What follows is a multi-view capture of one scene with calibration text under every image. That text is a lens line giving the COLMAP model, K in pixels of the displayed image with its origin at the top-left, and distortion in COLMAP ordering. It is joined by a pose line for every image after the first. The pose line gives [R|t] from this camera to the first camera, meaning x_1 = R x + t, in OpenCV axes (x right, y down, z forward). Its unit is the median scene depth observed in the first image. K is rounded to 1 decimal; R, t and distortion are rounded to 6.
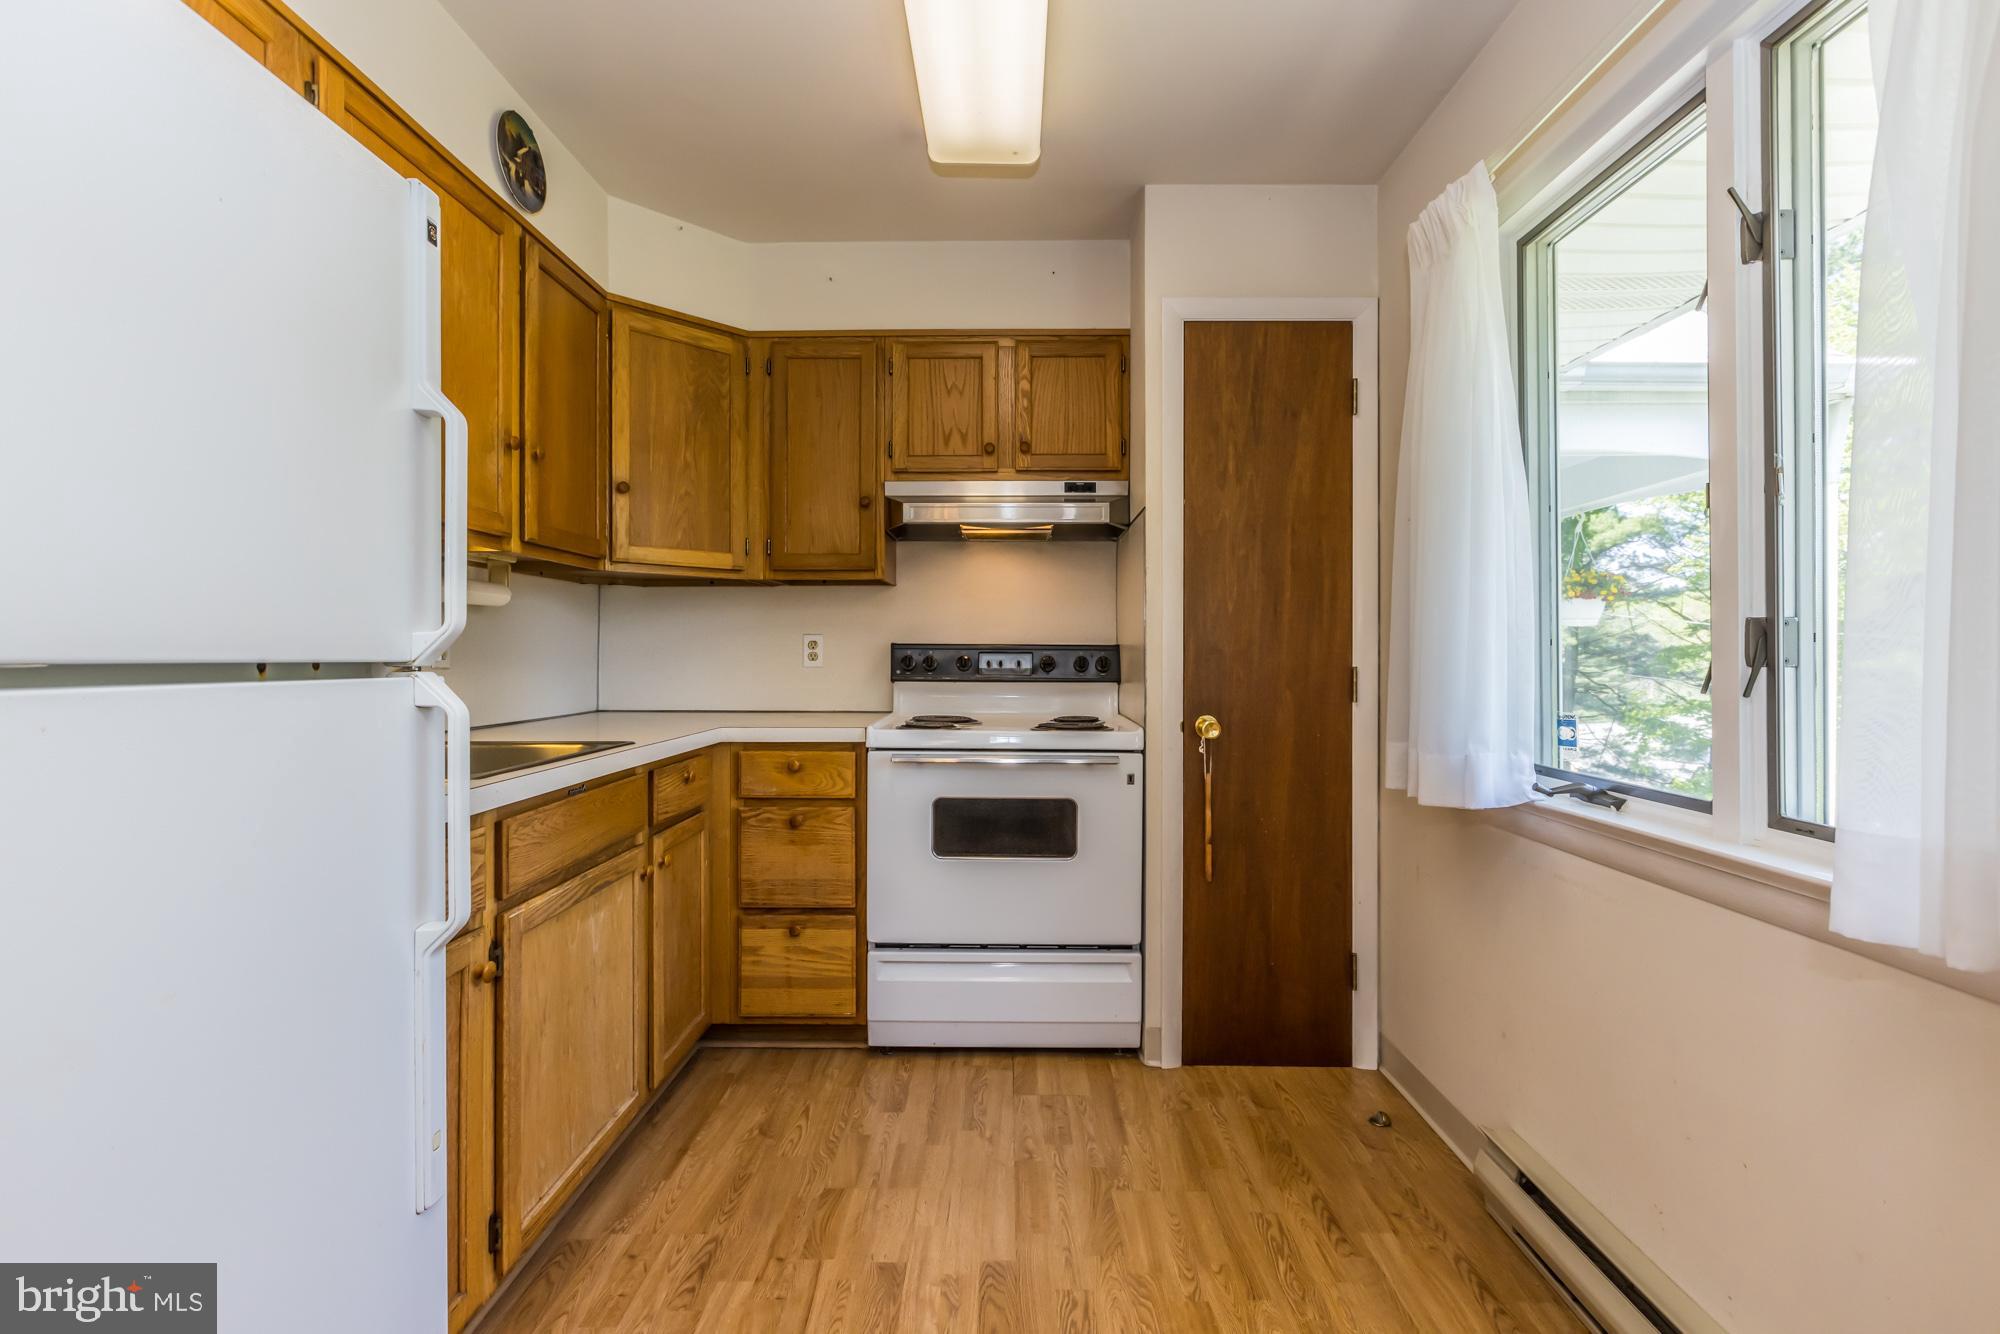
lens RADIAL K [[886.7, 0, 1001.9], [0, 886.7, 649.2], [0, 0, 1]] dist [0.002954, 0.000253]
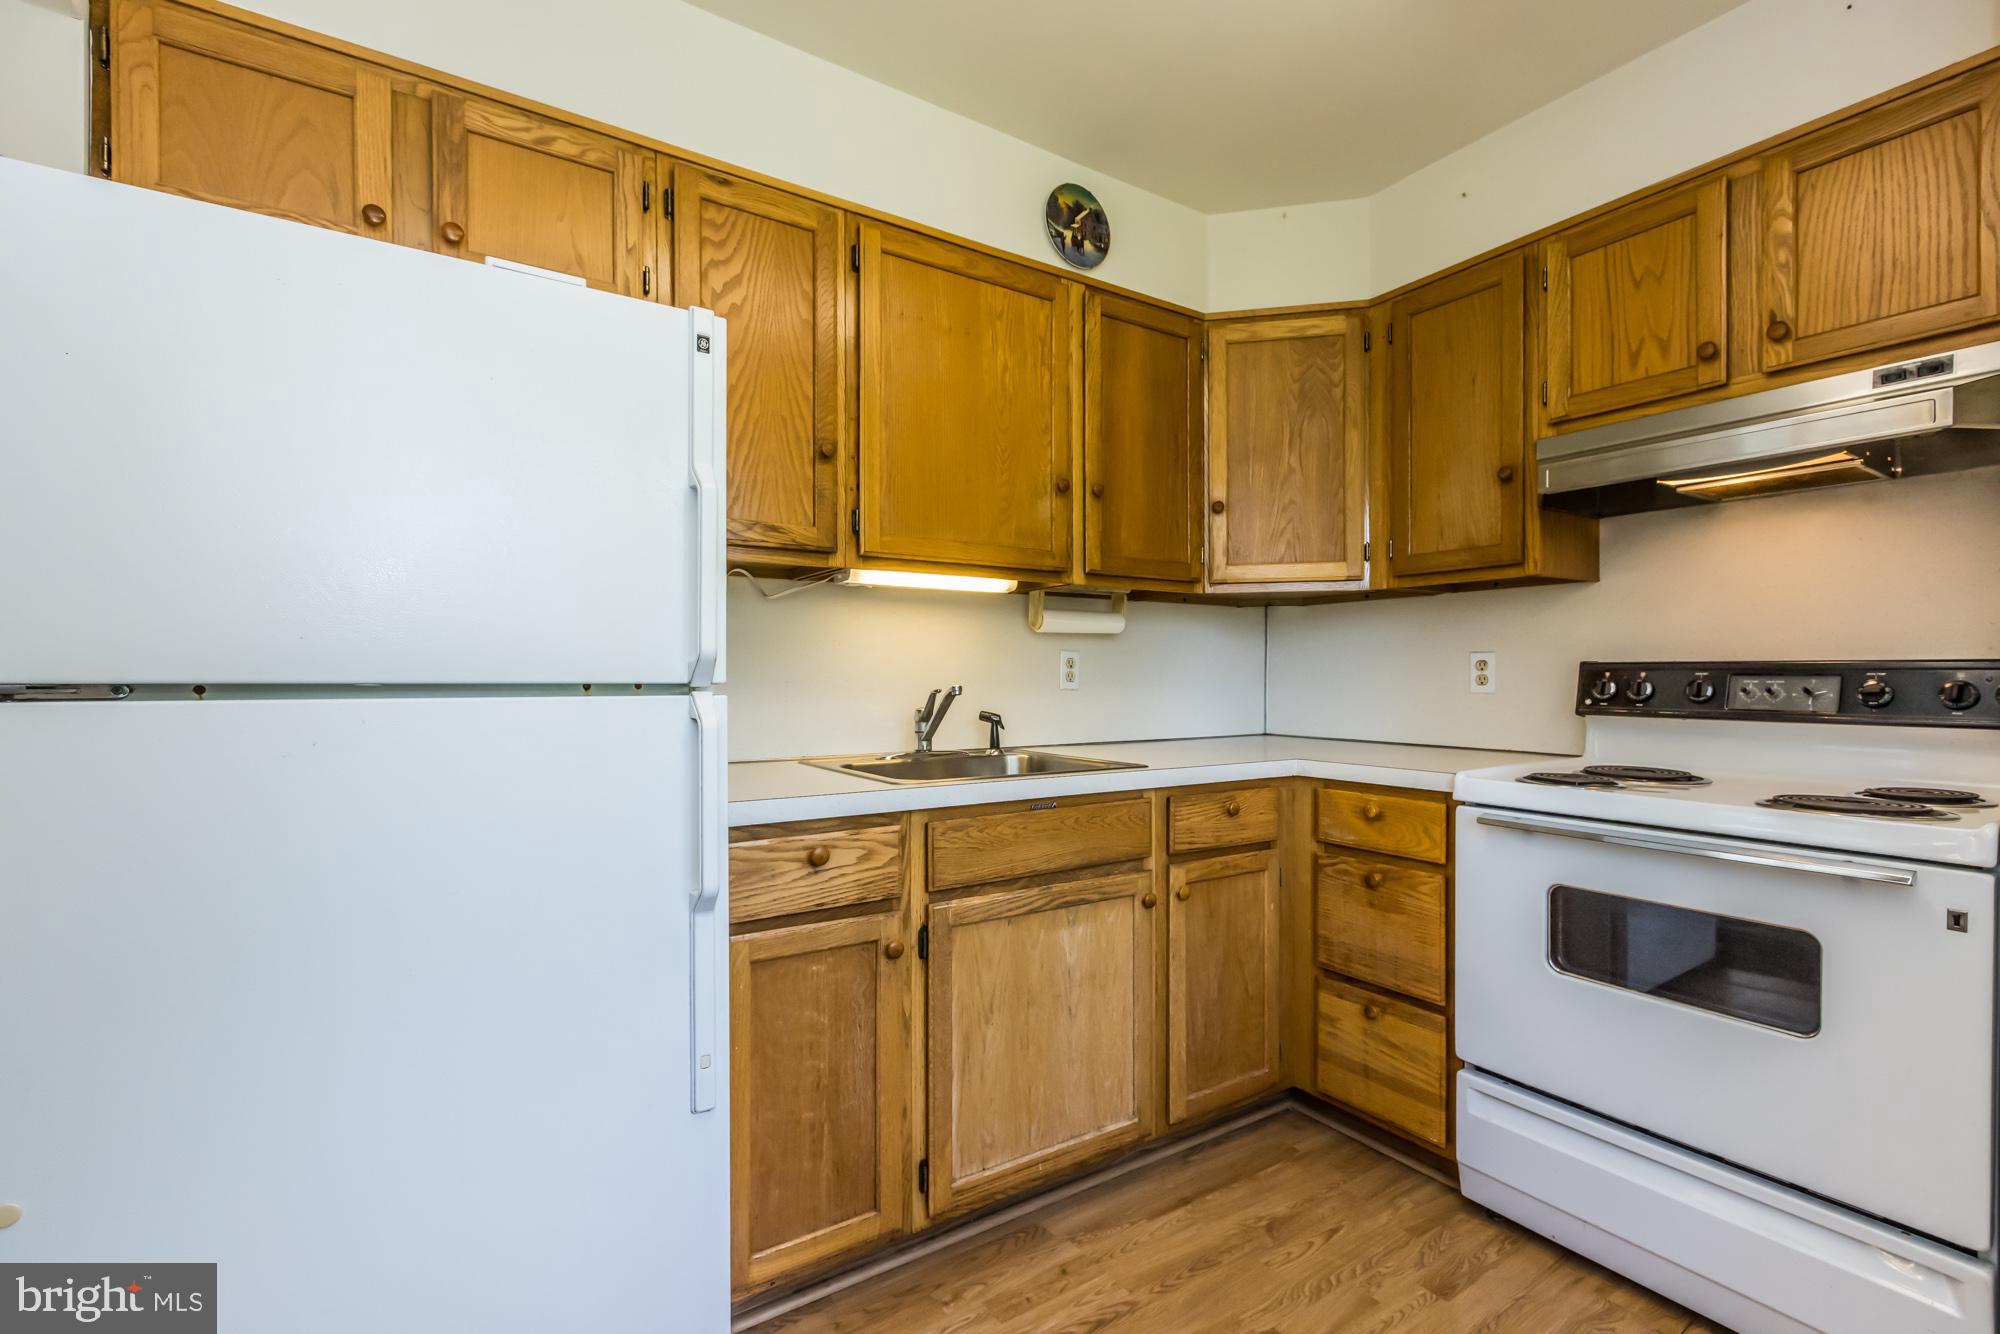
lens RADIAL K [[885.6, 0, 1006.0], [0, 885.6, 679.8], [0, 0, 1]] dist [-0.000354, -0.000044]
pose [[0.559690, 0.001711, -0.828700, 0.257174], [0.005422, 0.999969, 0.005726, 0.001655], [0.828684, -0.007698, 0.559664, 0.258804]]
